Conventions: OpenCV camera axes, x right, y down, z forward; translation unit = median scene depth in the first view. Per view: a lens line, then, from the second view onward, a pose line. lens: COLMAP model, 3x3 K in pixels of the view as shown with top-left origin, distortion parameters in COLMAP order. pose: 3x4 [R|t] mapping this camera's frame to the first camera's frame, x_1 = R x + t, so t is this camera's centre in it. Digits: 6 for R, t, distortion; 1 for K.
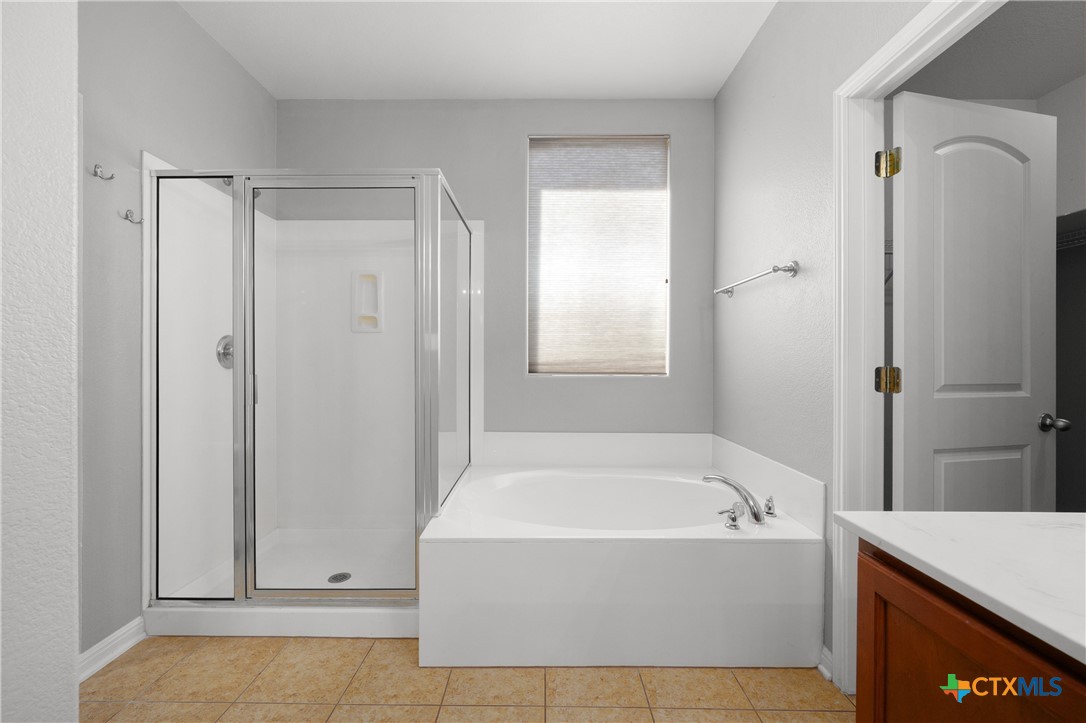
lens RADIAL K [[434.0, 0, 540.7], [0, 434.0, 361.5], [0, 0, 1]] dist [0.001483, -0.000033]
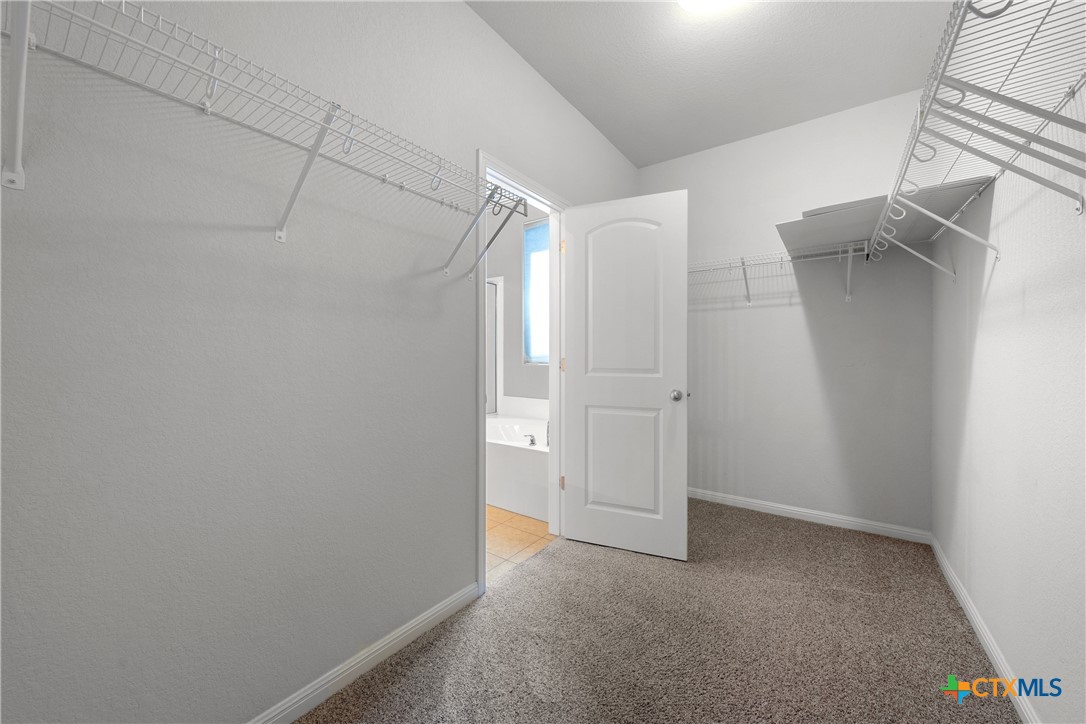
lens RADIAL K [[402.0, 0, 539.7], [0, 402.0, 359.1], [0, 0, 1]] dist [-0.000232, 0.000001]
pose [[0.812744, -0.001021, -0.582621, 0.943649], [0.004852, 0.999976, 0.005015, 0.003619], [0.582601, -0.006903, 0.812729, -0.245966]]
